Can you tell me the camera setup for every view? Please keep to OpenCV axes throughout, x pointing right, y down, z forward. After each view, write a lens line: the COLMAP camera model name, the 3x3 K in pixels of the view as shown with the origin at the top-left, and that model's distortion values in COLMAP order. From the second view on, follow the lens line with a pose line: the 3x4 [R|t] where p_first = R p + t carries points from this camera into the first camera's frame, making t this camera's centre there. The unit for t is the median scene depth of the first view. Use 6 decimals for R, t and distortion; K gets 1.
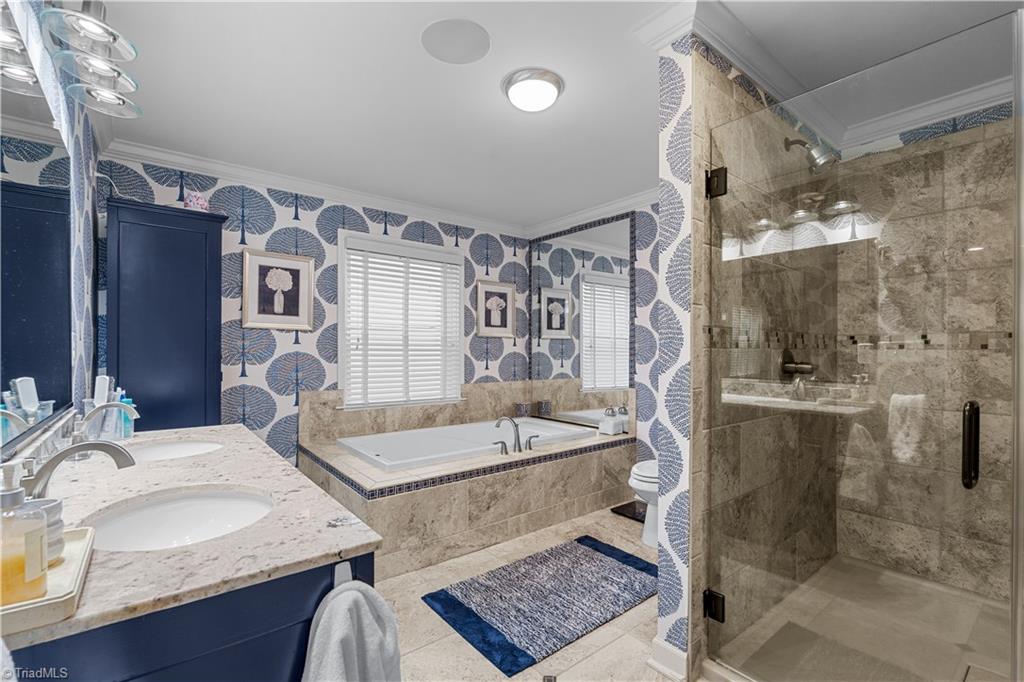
lens RADIAL K [[459.2, 0, 510.2], [0, 459.2, 333.2], [0, 0, 1]] dist [-0.002111, -0.000216]
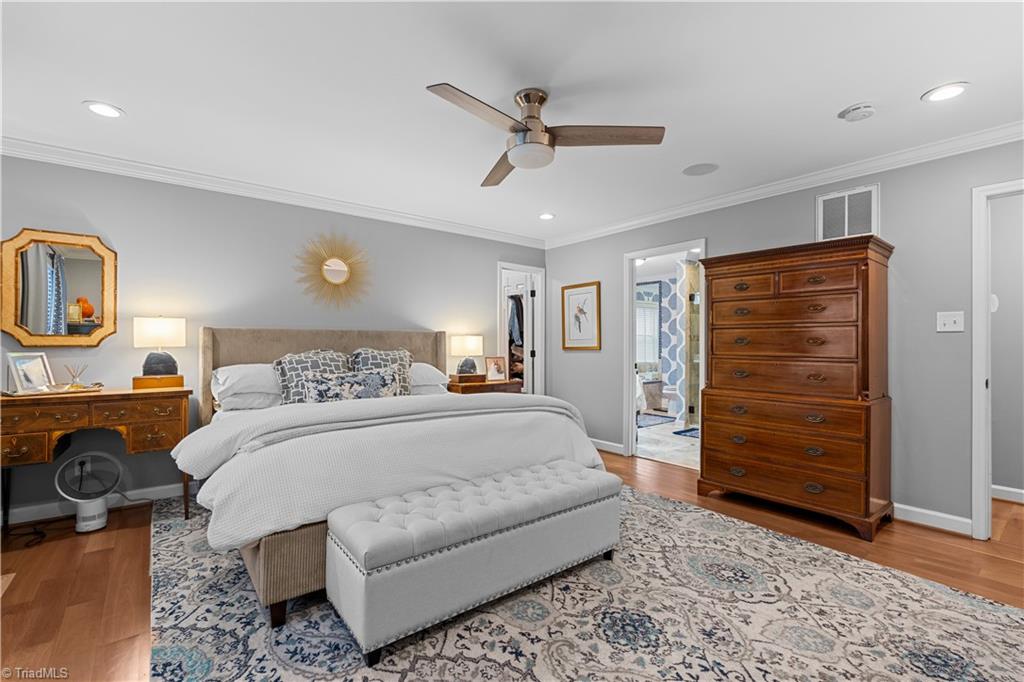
lens RADIAL K [[467.3, 0, 512.0], [0, 467.3, 341.0], [0, 0, 1]] dist [-0.001300, -0.000096]
pose [[0.999928, -0.004064, 0.011264, -0.447618], [0.003729, 0.999555, 0.029599, -0.037005], [-0.011379, -0.029554, 0.999498, -1.181349]]
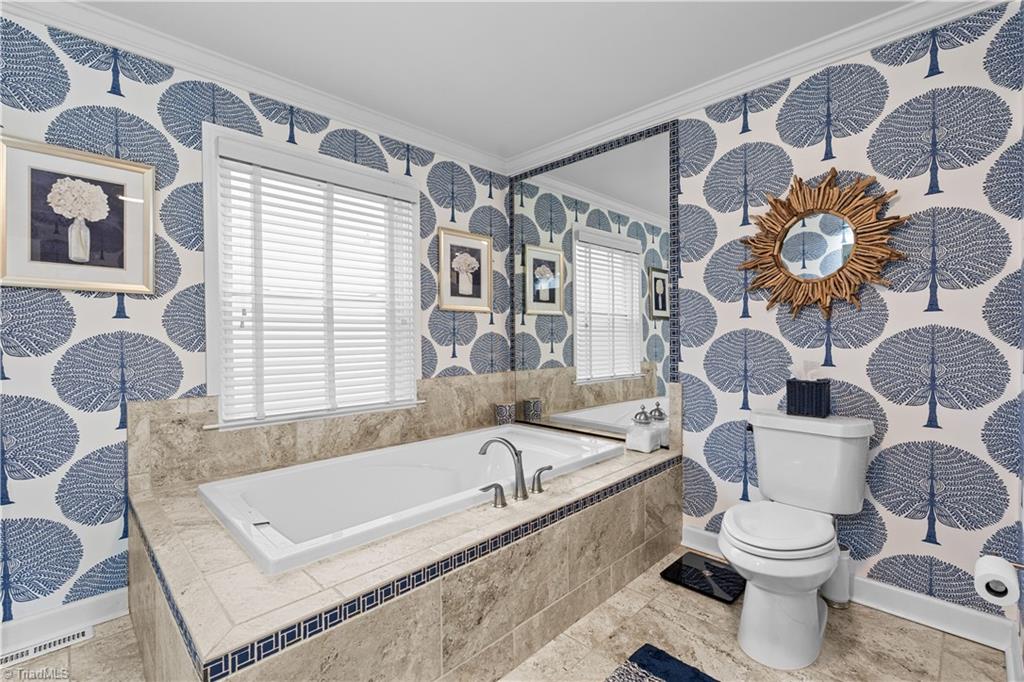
lens RADIAL K [[470.6, 0, 513.0], [0, 470.6, 333.0], [0, 0, 1]] dist [-0.001817, -0.000122]
pose [[0.993970, -0.008786, 0.109295, -0.042779], [0.005301, 0.999469, 0.032140, 0.020698], [-0.109520, -0.031367, 0.993490, 0.304276]]
